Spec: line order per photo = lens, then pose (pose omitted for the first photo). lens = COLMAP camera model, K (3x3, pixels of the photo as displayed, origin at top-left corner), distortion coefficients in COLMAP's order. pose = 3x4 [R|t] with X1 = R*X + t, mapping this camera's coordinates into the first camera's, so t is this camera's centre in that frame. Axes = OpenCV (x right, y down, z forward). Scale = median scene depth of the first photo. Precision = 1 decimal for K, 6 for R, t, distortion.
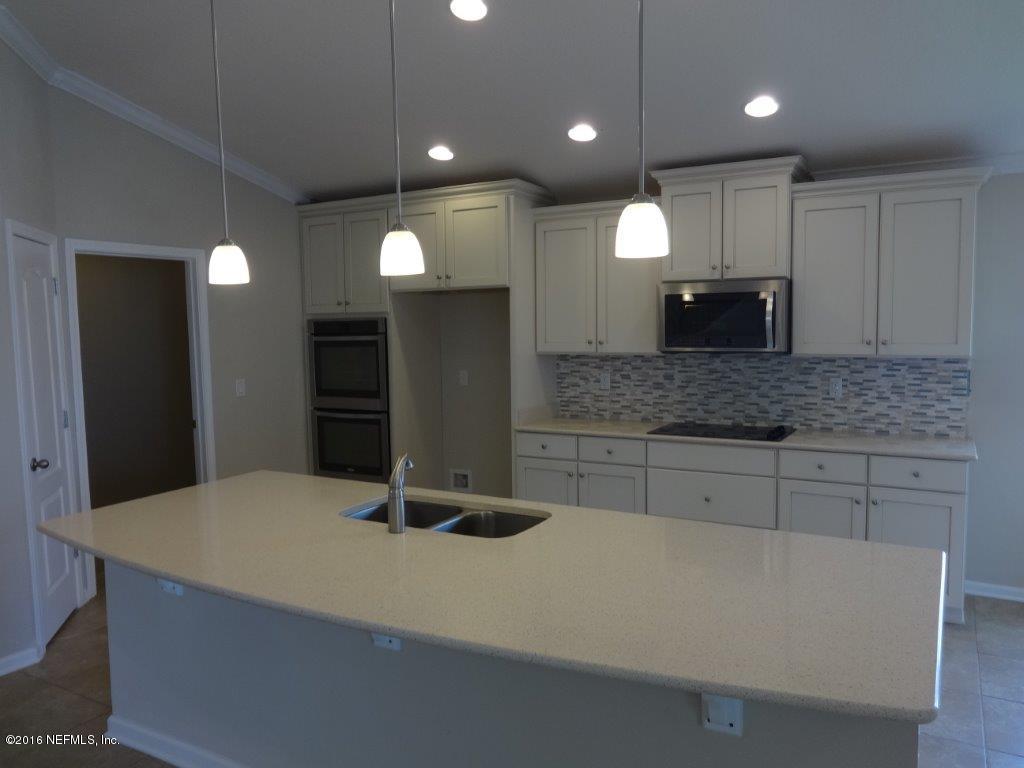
lens RADIAL K [[772.1, 0, 512.0], [0, 772.1, 384.0], [0, 0, 1]] dist [-0.008192, -0.003897]
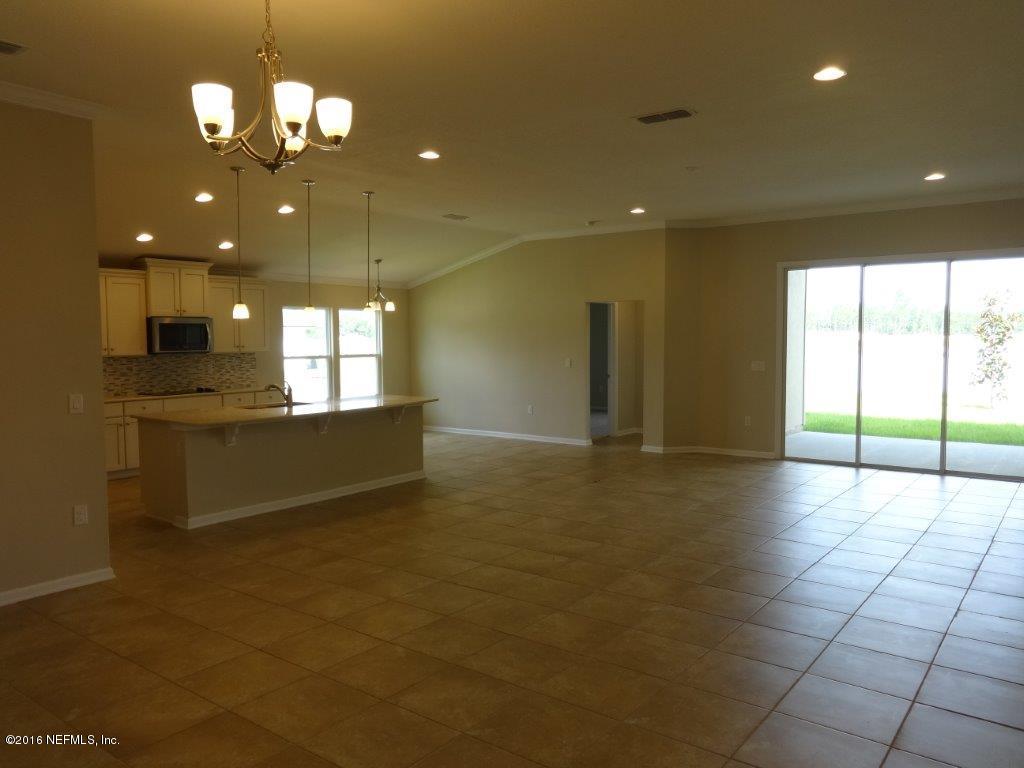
lens RADIAL K [[772.1, 0, 512.0], [0, 772.1, 384.0], [0, 0, 1]] dist [-0.008192, -0.003897]
pose [[0.125167, -0.049575, 0.990896, -1.558698], [0.087791, 0.995386, 0.038710, 0.037013], [-0.988244, 0.082147, 0.128942, -0.103635]]
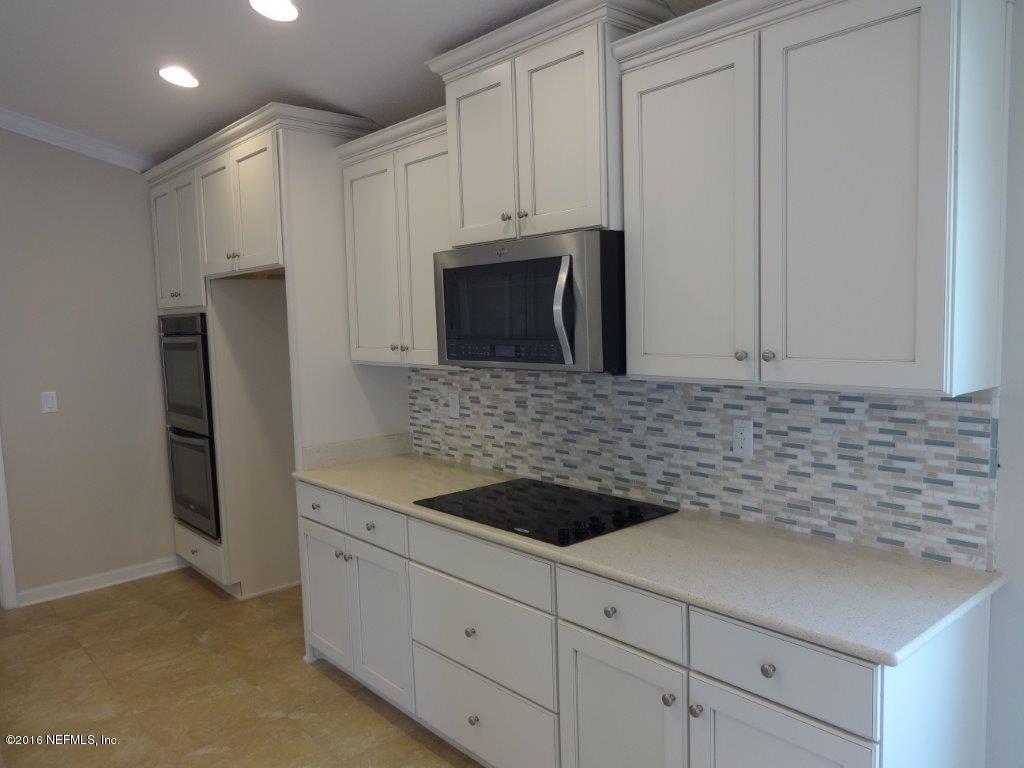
lens RADIAL K [[772.1, 0, 512.0], [0, 772.1, 384.0], [0, 0, 1]] dist [-0.008192, -0.003897]
pose [[0.945302, 0.016218, -0.325793, 0.427694], [-0.011117, 0.999785, 0.017513, -0.037882], [0.326006, -0.012933, 0.945279, 0.448032]]
